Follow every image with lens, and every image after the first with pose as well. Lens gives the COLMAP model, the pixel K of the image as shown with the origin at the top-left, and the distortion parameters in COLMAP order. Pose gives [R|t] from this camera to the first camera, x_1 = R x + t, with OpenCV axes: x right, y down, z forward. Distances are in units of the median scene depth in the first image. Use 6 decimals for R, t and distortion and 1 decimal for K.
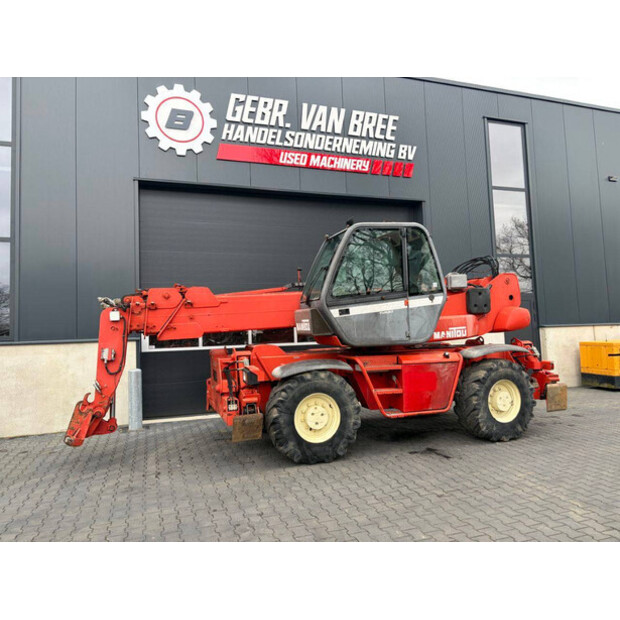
lens RADIAL K [[464.8, 0, 308.1], [0, 464.8, 306.1], [0, 0, 1]] dist [0.056349, -0.061016]
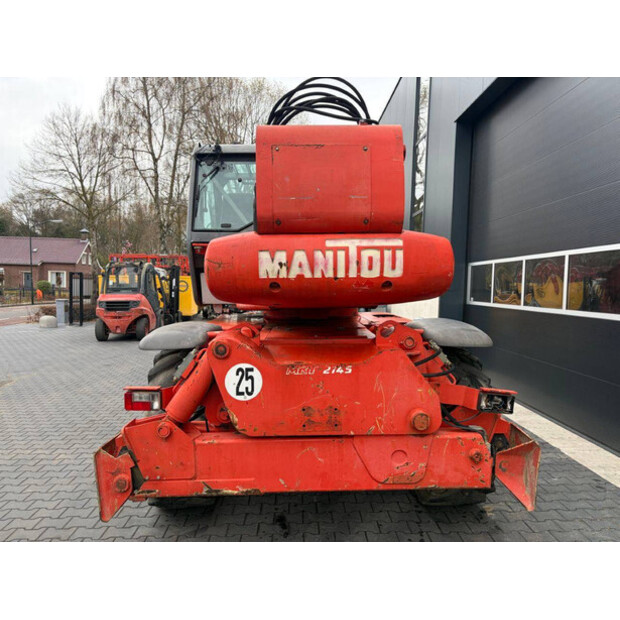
lens RADIAL K [[464.8, 0, 308.9], [0, 464.8, 309.1], [0, 0, 1]] dist [0.056349, -0.061016]
pose [[-0.297246, 0.076942, -0.951696, 0.867879], [0.051189, 0.996599, 0.064584, 0.041613], [0.953428, -0.029519, -0.300174, 1.317100]]
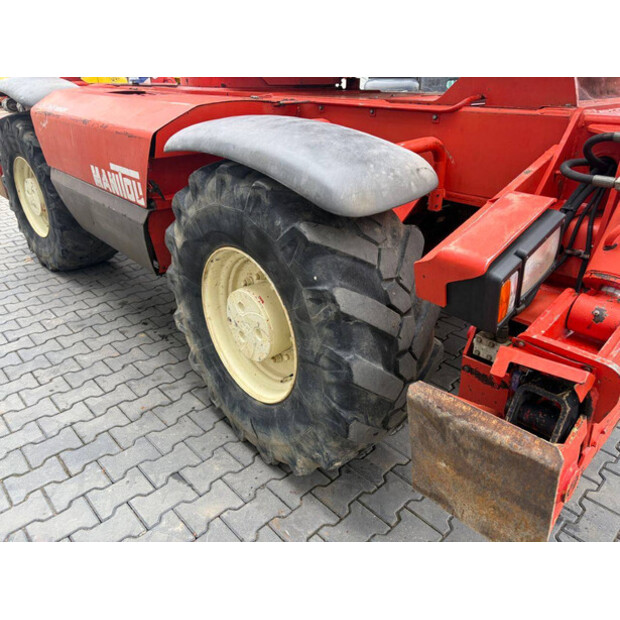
lens RADIAL K [[464.8, 0, 313.3], [0, 464.8, 308.5], [0, 0, 1]] dist [0.056349, -0.061016]
pose [[-0.425115, -0.390644, 0.816501, -0.308144], [-0.037248, 0.908859, 0.415438, 0.103208], [-0.904373, 0.146196, -0.400920, 1.266927]]
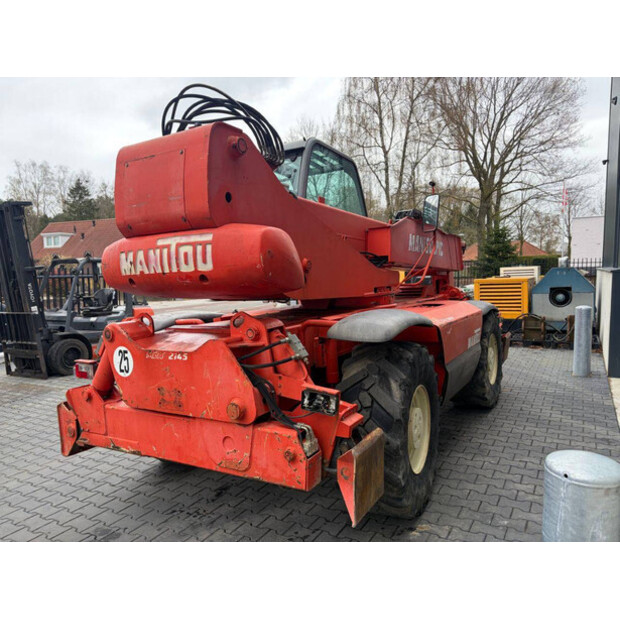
lens RADIAL K [[464.8, 0, 308.4], [0, 464.8, 309.5], [0, 0, 1]] dist [0.056349, -0.061016]
pose [[-0.751902, 0.101211, -0.651460, 0.688286], [0.085736, 0.994766, 0.055592, 0.061168], [0.653677, -0.014054, -0.756643, 1.614135]]
